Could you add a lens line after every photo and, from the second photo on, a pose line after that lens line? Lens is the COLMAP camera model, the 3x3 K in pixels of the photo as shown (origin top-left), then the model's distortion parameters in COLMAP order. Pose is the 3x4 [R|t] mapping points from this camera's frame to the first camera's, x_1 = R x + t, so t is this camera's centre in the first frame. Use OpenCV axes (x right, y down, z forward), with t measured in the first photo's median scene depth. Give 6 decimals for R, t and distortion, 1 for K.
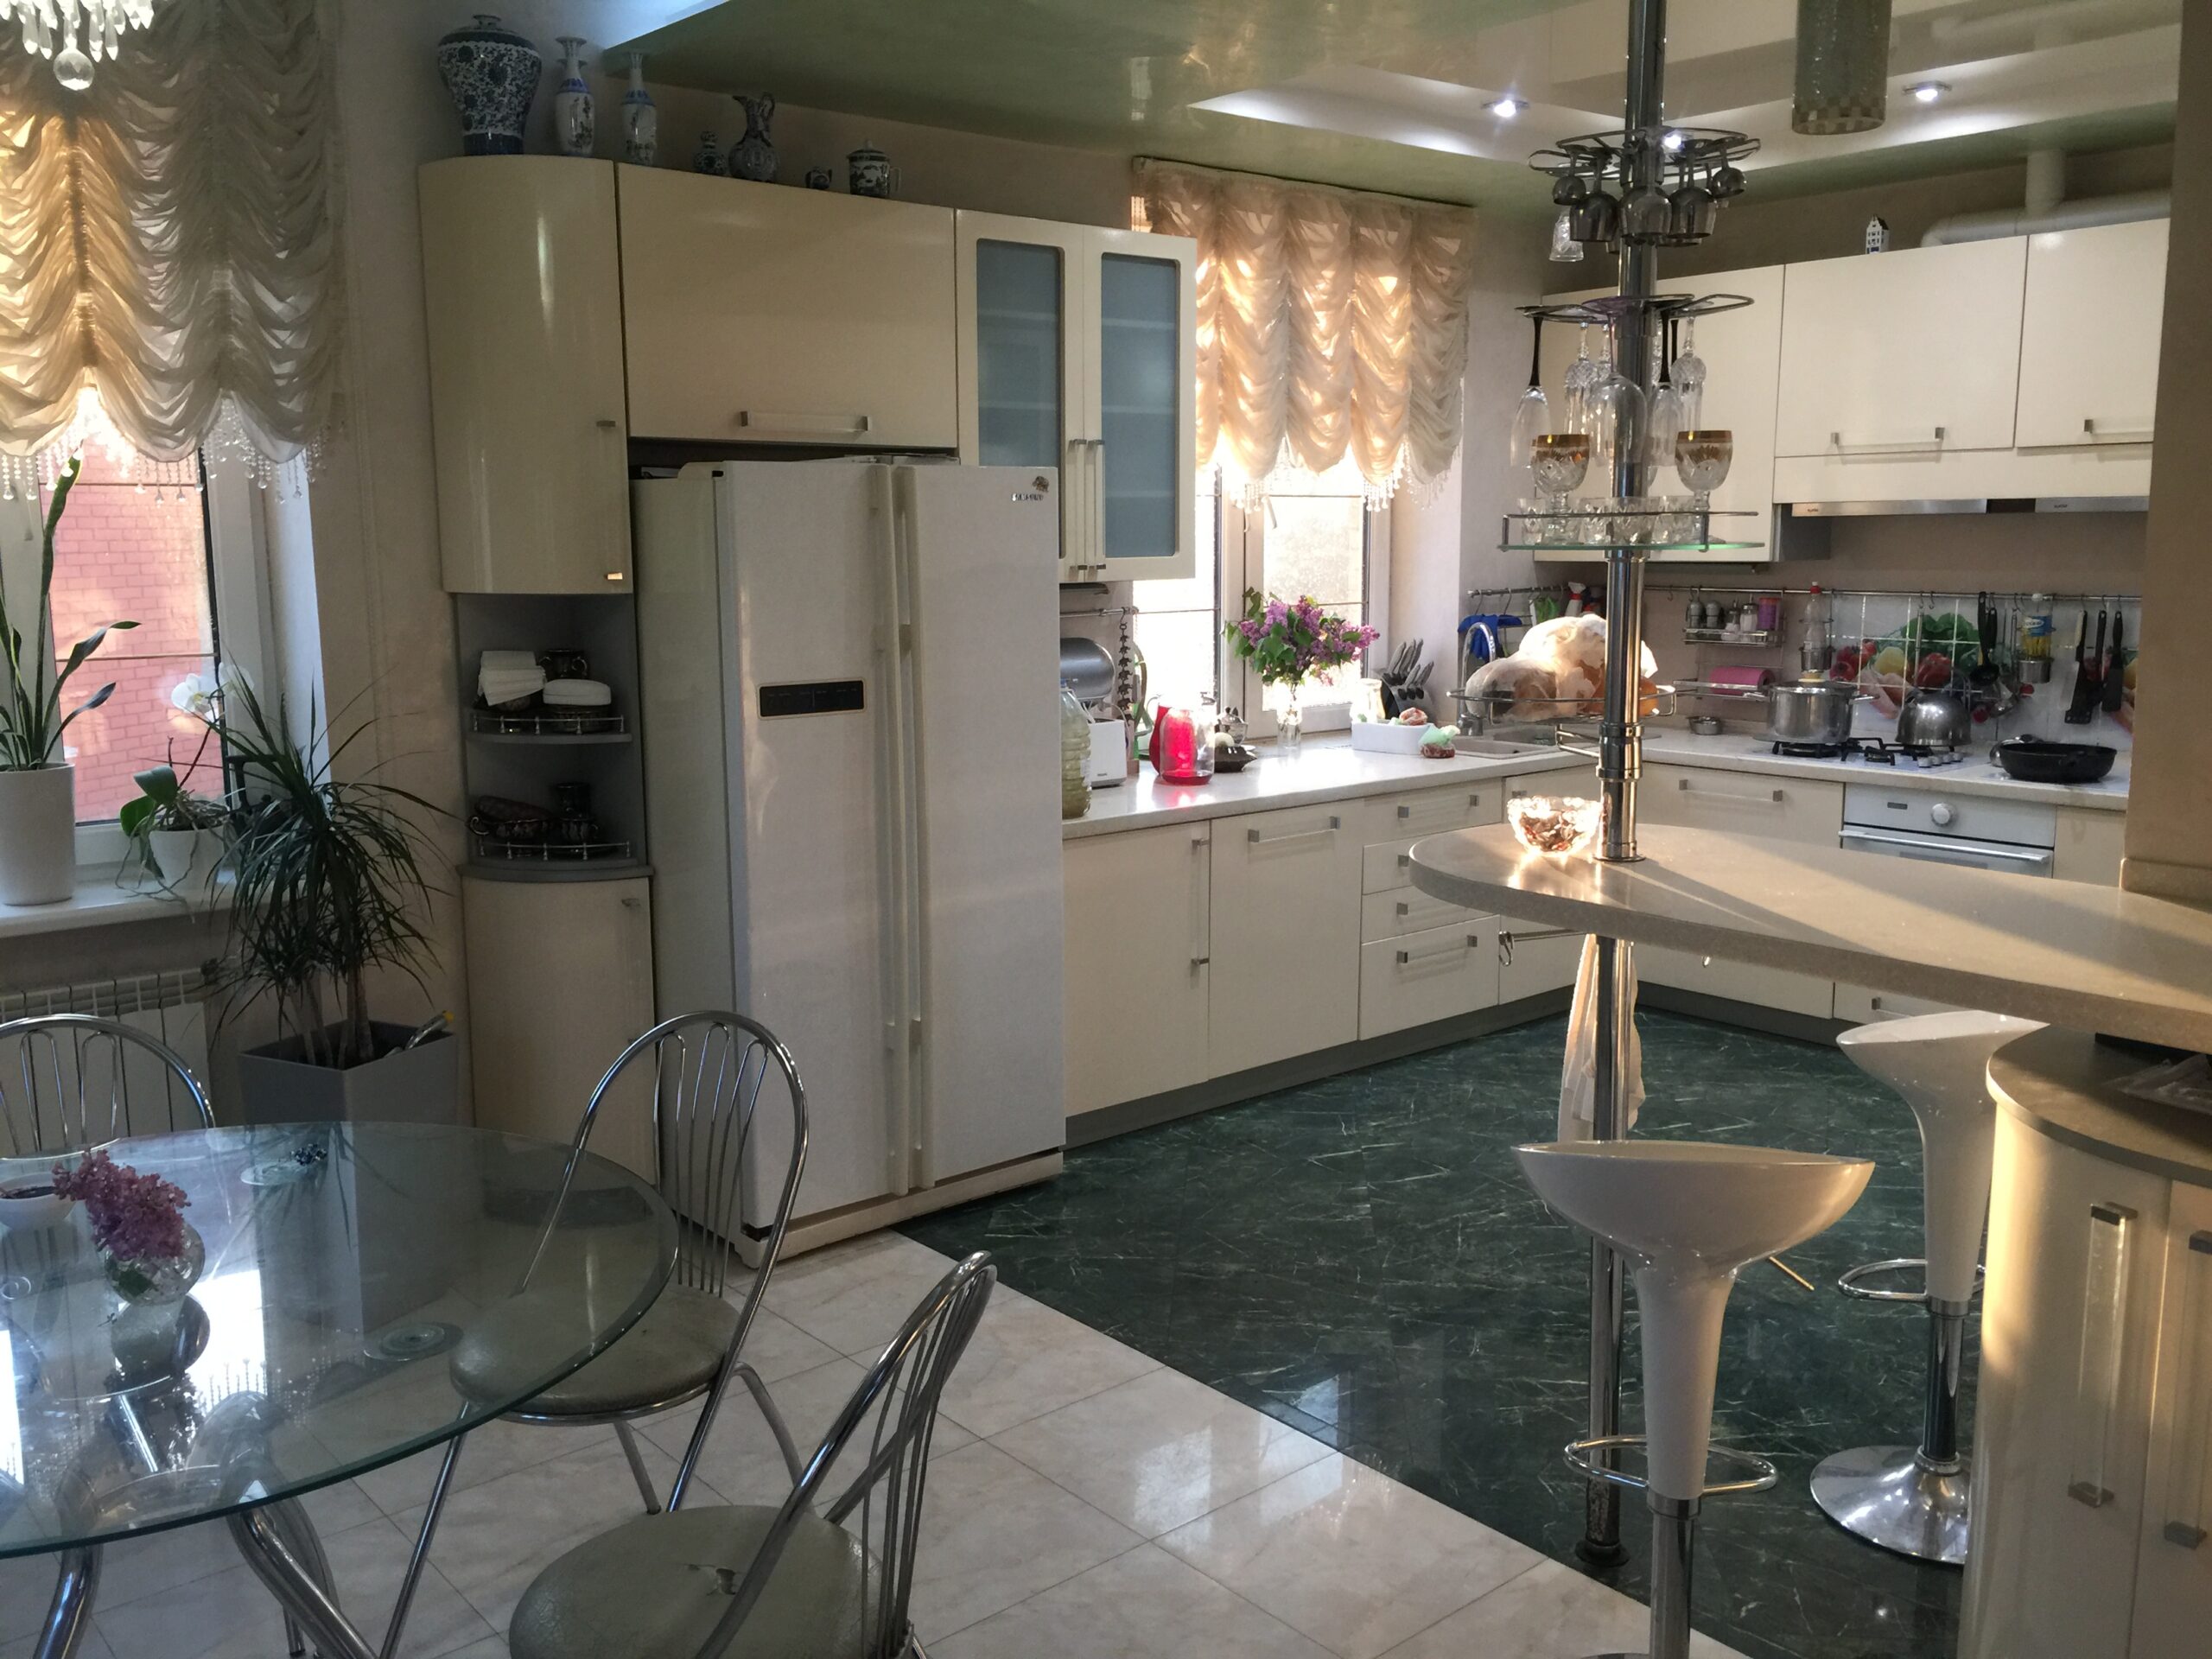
lens RADIAL K [[1890.3, 0, 1104.4], [0, 1890.3, 834.0], [0, 0, 1]] dist [0.063748, -0.069032]
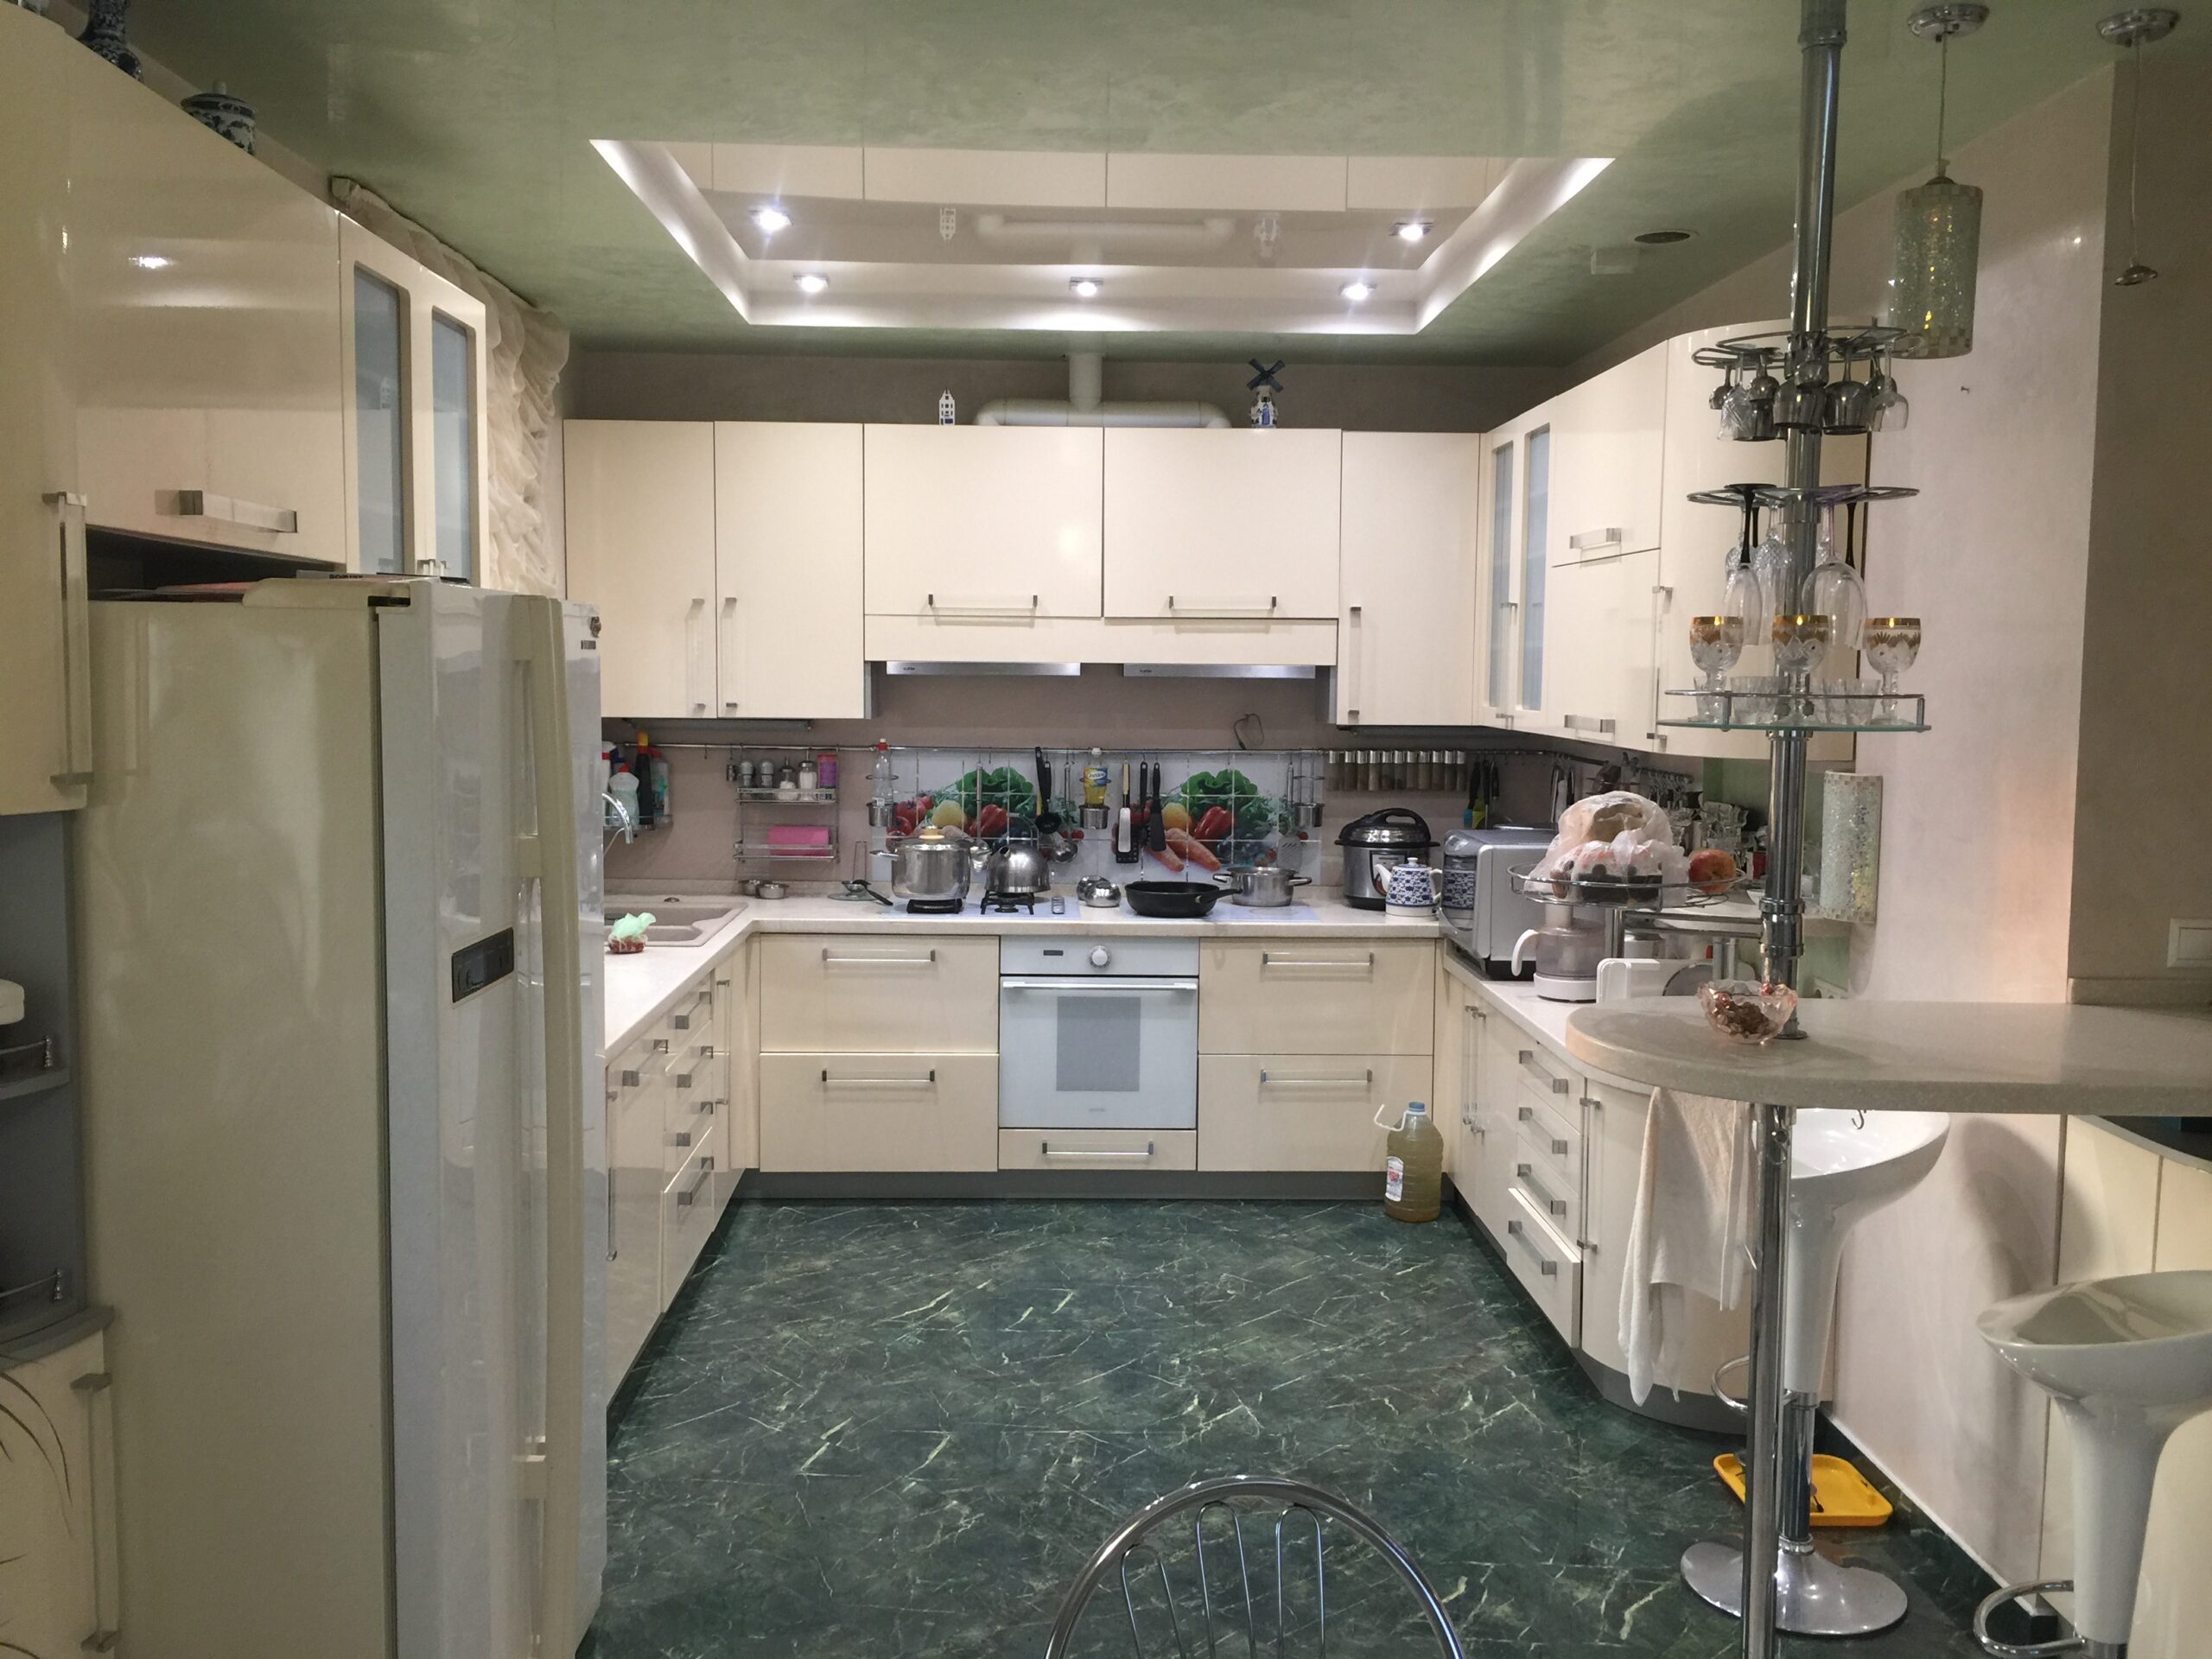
lens RADIAL K [[1890.3, 0, 1105.2], [0, 1890.3, 819.4], [0, 0, 1]] dist [0.063748, -0.069032]
pose [[0.623106, -0.050230, 0.780523, -0.368468], [0.111504, 0.993447, -0.025083, -0.058220], [-0.774149, 0.102661, 0.624623, 0.325703]]
